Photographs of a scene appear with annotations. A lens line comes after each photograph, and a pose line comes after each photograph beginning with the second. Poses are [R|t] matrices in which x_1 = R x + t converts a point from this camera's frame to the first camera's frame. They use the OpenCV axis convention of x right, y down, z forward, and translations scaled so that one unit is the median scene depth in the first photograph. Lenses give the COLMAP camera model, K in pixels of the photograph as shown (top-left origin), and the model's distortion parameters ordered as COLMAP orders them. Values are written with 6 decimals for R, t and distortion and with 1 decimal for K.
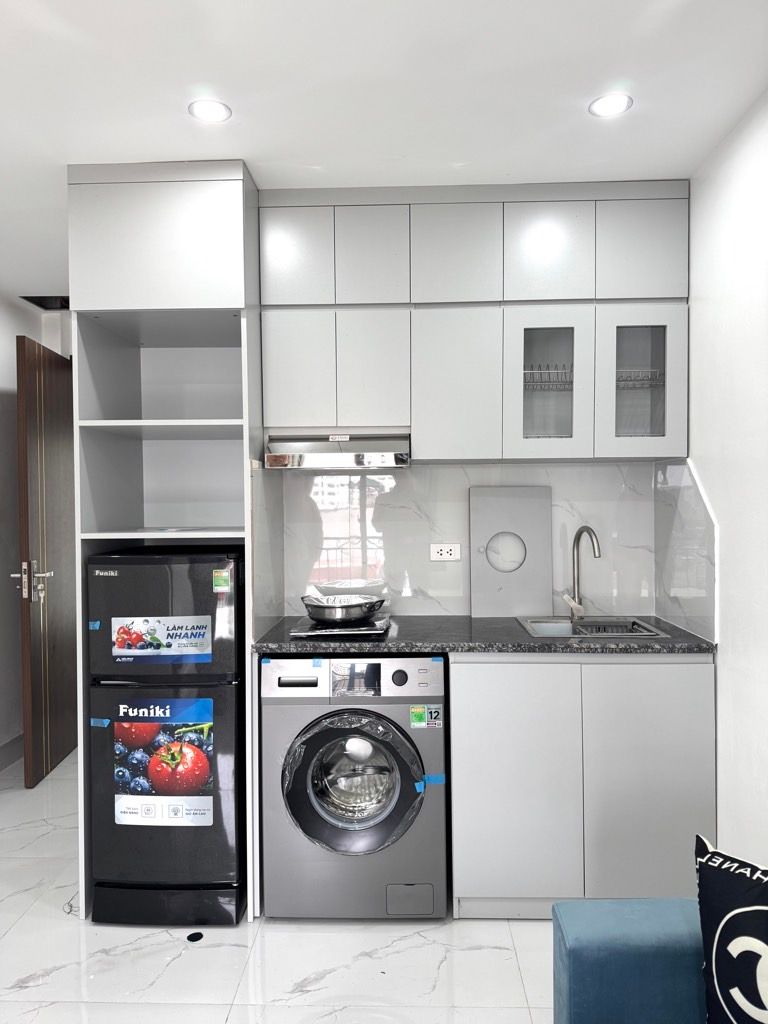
lens RADIAL K [[719.8, 0, 385.1], [0, 719.8, 511.0], [0, 0, 1]] dist [0.022086, -0.003961]
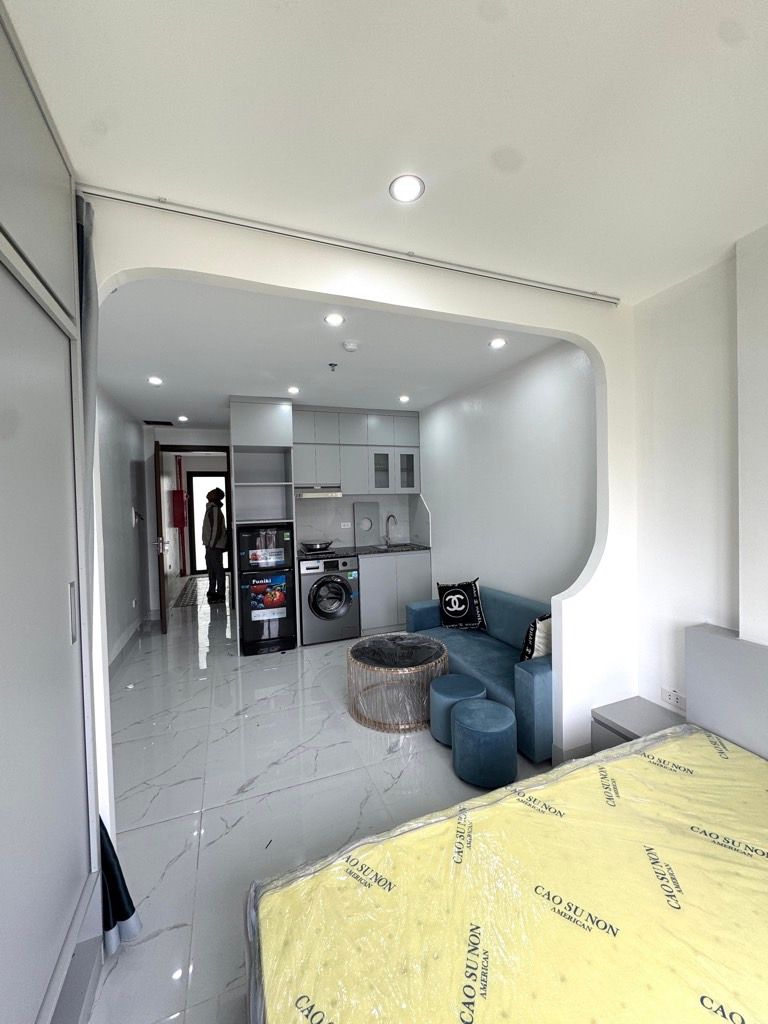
lens RADIAL K [[408.3, 0, 383.3], [0, 408.3, 513.7], [0, 0, 1]] dist [-0.000218, 0.000001]
pose [[0.915720, -0.023321, 0.401139, -0.535296], [0.019914, 0.999722, 0.012662, -0.010452], [-0.401323, -0.003607, 0.915930, -0.718490]]
